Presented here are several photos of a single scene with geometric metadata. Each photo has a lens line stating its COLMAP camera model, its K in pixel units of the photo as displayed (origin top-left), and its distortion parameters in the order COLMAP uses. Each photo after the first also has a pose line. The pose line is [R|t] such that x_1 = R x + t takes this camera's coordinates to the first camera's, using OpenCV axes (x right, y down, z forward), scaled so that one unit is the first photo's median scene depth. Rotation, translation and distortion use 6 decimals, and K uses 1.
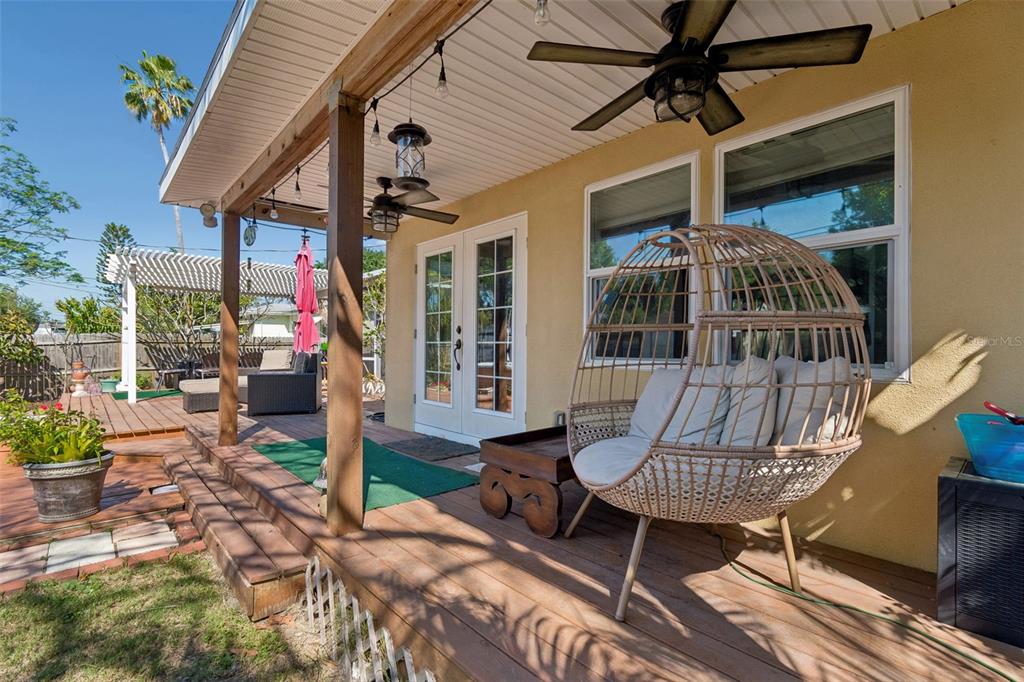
lens RADIAL K [[459.7, 0, 506.5], [0, 459.7, 342.4], [0, 0, 1]] dist [-0.006582, -0.000815]
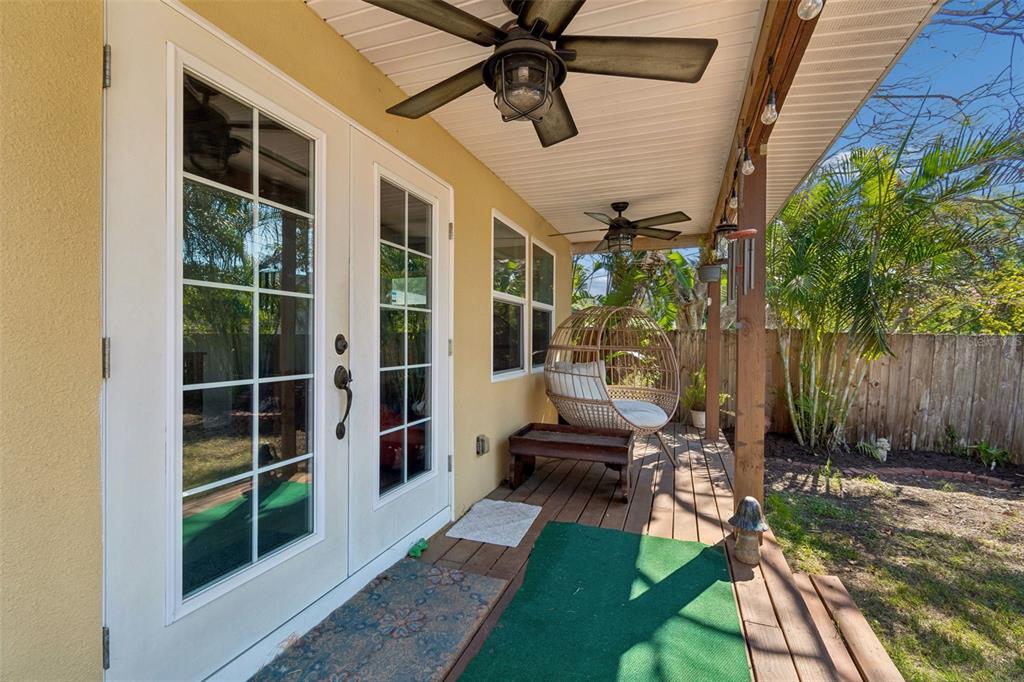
lens RADIAL K [[453.2, 0, 507.7], [0, 453.2, 343.3], [0, 0, 1]] dist [0.002963, -0.000685]
pose [[-0.456627, -0.012247, 0.889574, -0.957535], [-0.009640, 0.999915, 0.008818, -0.057860], [-0.889606, -0.004549, -0.456706, 1.835175]]
